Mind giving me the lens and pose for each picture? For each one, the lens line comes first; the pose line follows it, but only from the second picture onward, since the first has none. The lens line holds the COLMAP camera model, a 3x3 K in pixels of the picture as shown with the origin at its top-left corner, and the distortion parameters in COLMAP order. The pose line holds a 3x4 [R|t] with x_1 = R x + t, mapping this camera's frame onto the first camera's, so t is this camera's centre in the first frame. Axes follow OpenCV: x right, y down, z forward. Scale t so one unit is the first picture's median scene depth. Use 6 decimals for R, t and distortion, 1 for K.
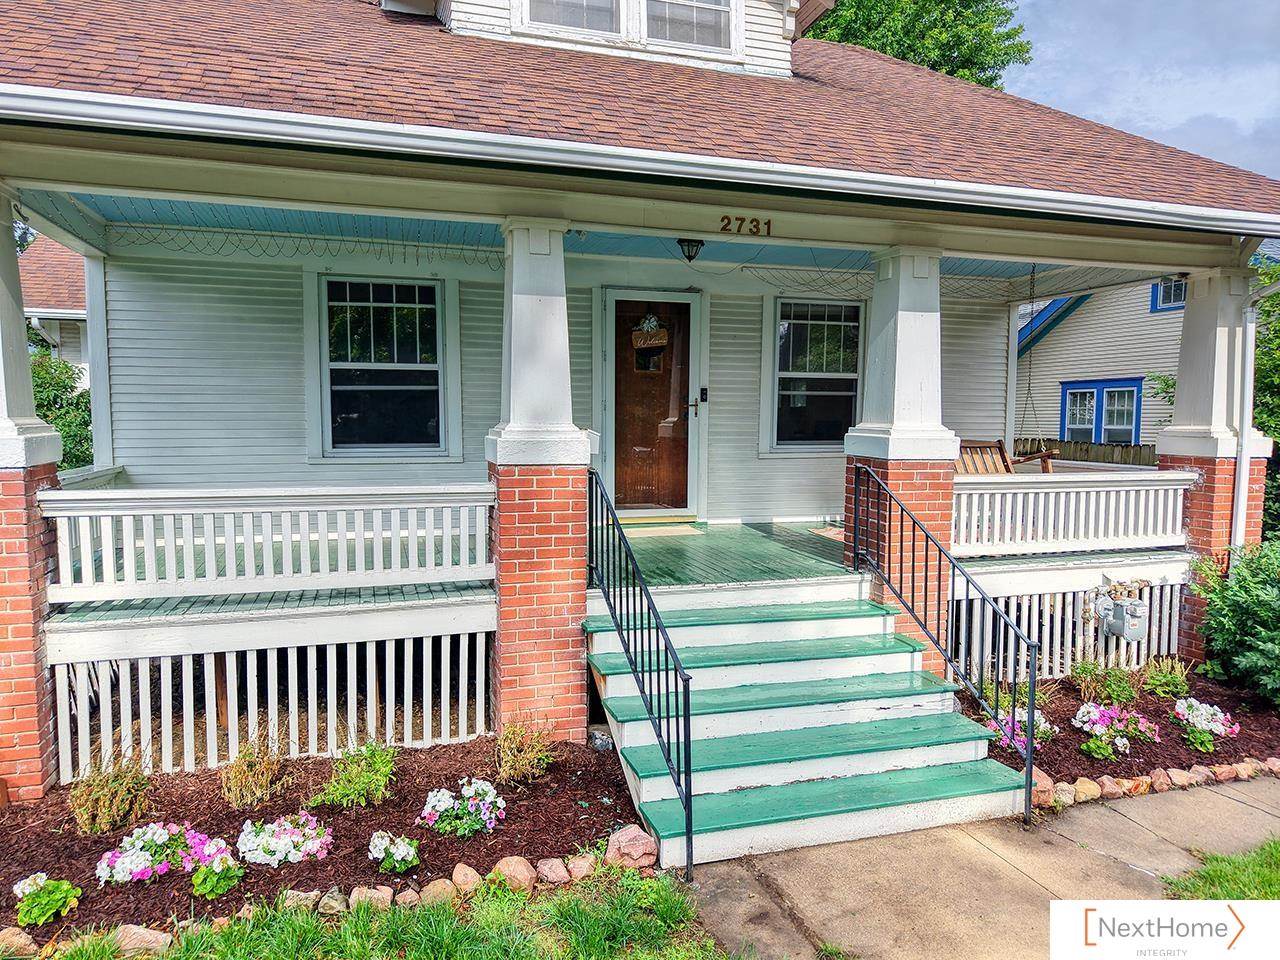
lens RADIAL K [[857.8, 0, 640.7], [0, 857.8, 481.8], [0, 0, 1]] dist [0.011599, -0.011709]
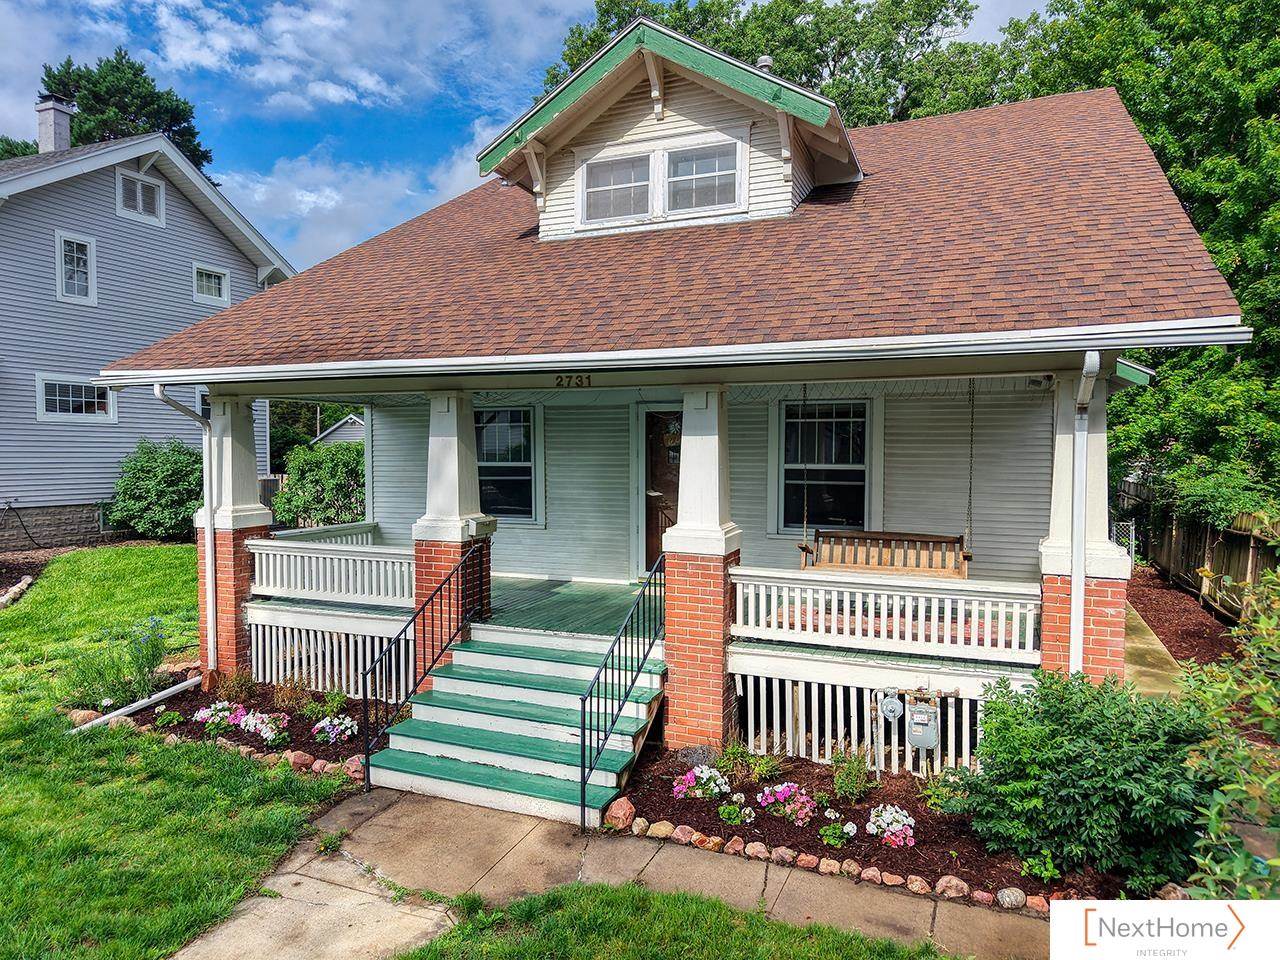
lens RADIAL K [[857.8, 0, 636.4], [0, 857.8, 475.3], [0, 0, 1]] dist [0.011599, -0.011709]
pose [[0.765471, 0.015809, -0.643276, 1.225893], [-0.047042, 0.998398, -0.031442, -0.111336], [0.641749, 0.054329, 0.764988, -0.008172]]
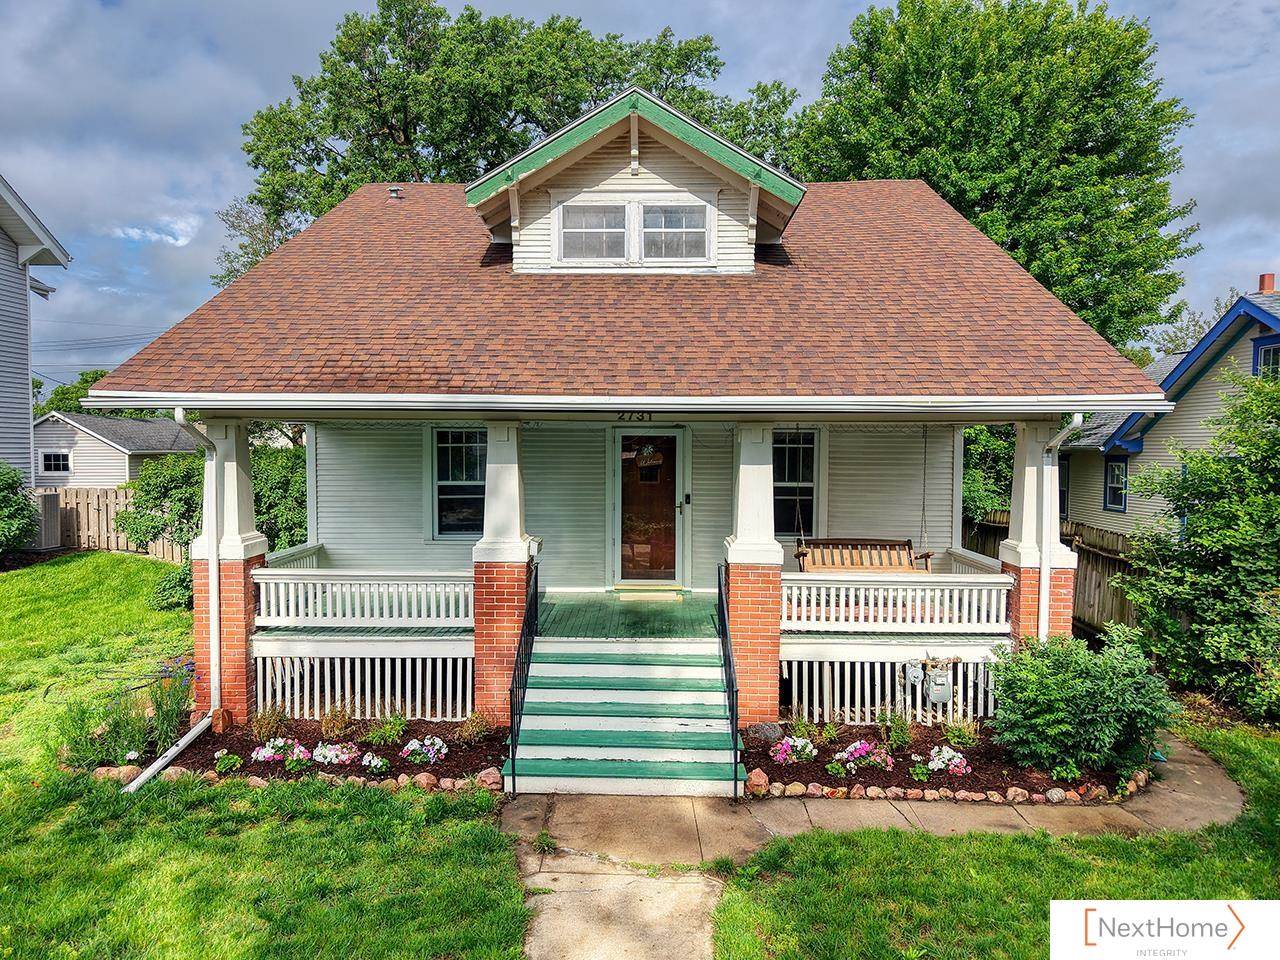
lens RADIAL K [[857.8, 0, 637.6], [0, 857.8, 473.7], [0, 0, 1]] dist [0.011599, -0.011709]
pose [[0.948544, 0.009634, -0.316498, 0.698035], [-0.024002, 0.998849, -0.041530, -0.133625], [0.315733, 0.046990, 0.947684, -0.558982]]
